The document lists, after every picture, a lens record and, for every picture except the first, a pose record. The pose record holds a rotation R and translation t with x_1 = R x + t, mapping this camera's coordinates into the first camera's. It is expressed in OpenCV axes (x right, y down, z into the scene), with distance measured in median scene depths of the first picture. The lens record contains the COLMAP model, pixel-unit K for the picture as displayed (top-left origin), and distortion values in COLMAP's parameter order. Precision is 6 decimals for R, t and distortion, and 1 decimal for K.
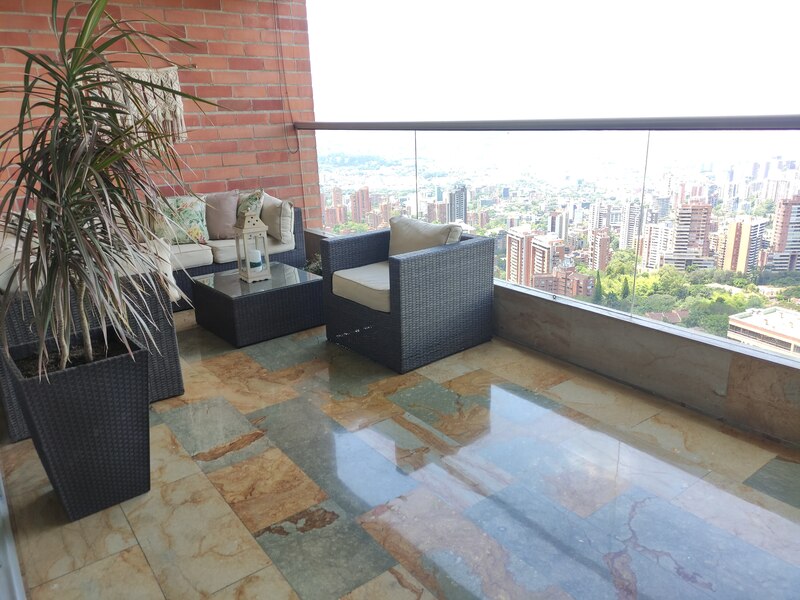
lens RADIAL K [[587.0, 0, 400.0], [0, 587.0, 300.0], [0, 0, 1]] dist [0.089078, -0.065662]
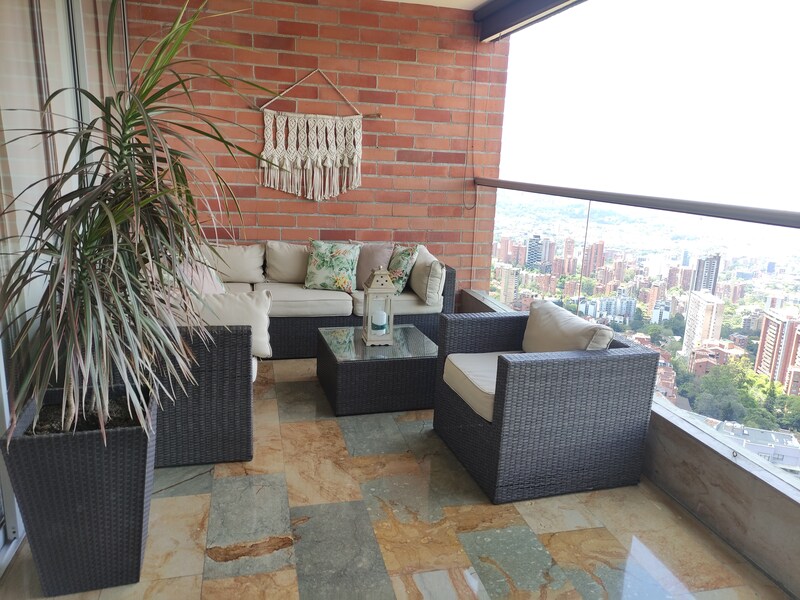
lens RADIAL K [[584.6, 0, 400.0], [0, 584.6, 300.0], [0, 0, 1]] dist [0.074879, -0.076271]
pose [[0.919668, 0.160431, -0.358431, 0.104832], [-0.186350, 0.981720, -0.038729, -0.072722], [0.345665, 0.102412, 0.932753, 0.162348]]
